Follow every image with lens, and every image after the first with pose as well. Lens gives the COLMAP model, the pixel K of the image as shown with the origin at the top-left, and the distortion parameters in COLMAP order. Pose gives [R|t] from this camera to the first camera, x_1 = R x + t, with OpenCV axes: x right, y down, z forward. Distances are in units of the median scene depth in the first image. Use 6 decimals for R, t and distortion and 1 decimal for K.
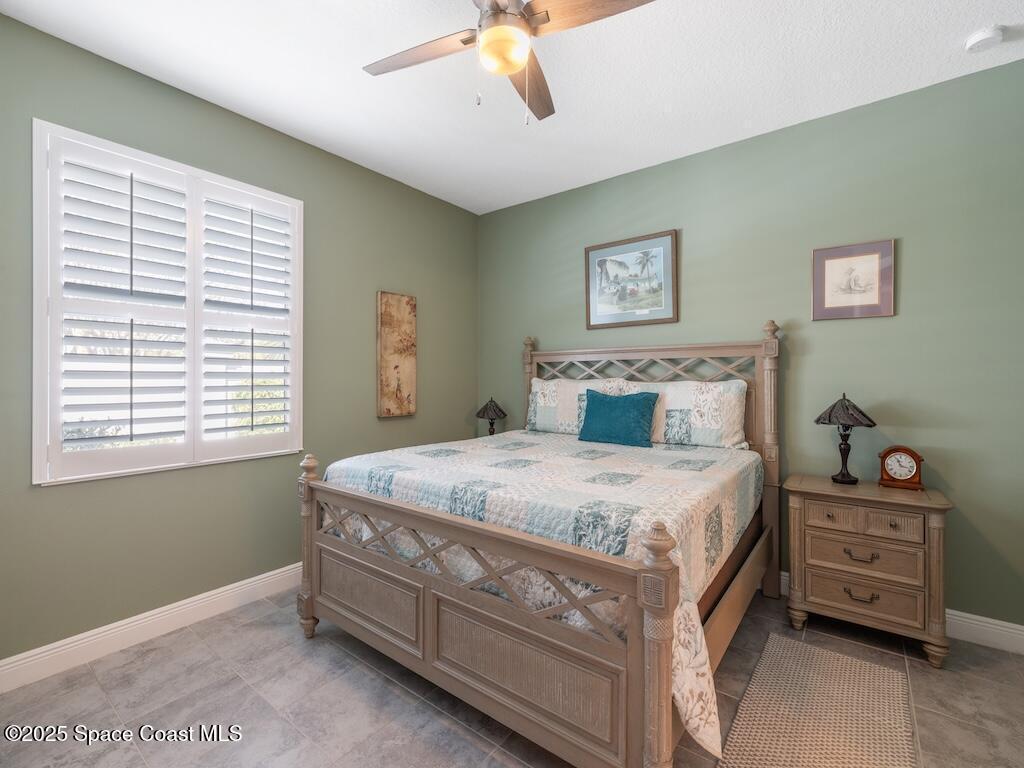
lens RADIAL K [[455.0, 0, 496.5], [0, 455.0, 376.4], [0, 0, 1]] dist [0.005461, 0.000944]
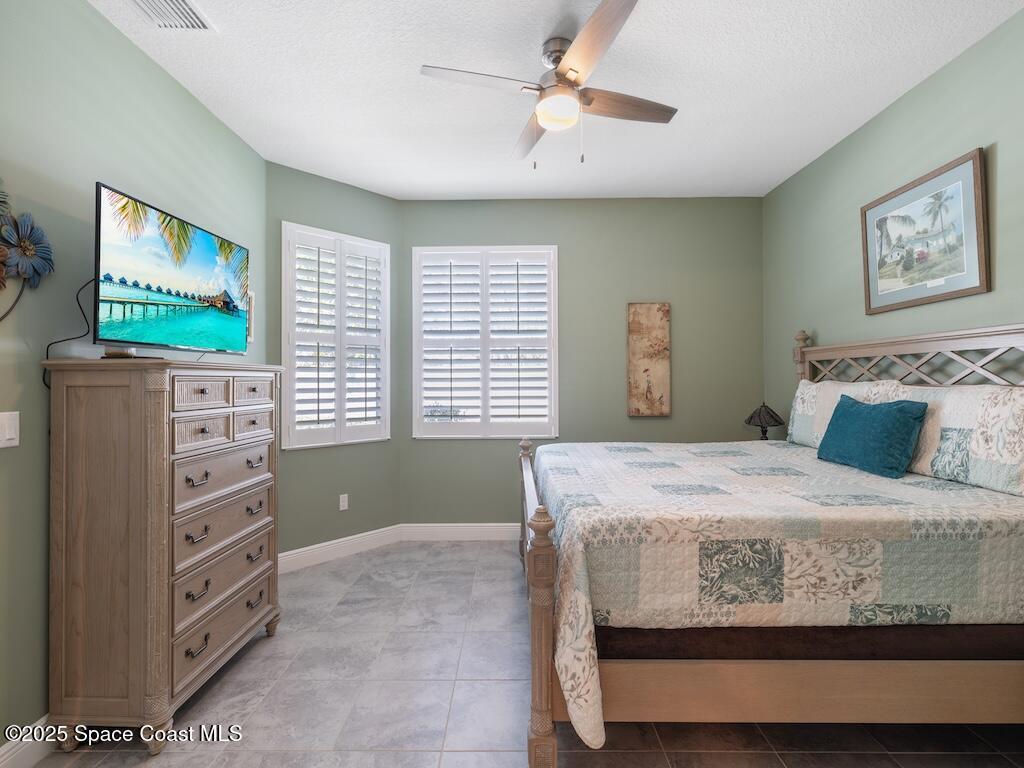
lens RADIAL K [[455.0, 0, 508.0], [0, 455.0, 373.2], [0, 0, 1]] dist [0.005461, 0.000944]
pose [[0.622487, -0.014931, -0.782487, 0.449924], [0.009164, 0.999889, -0.011789, -0.004370], [0.782576, 0.000168, 0.622555, 0.074022]]
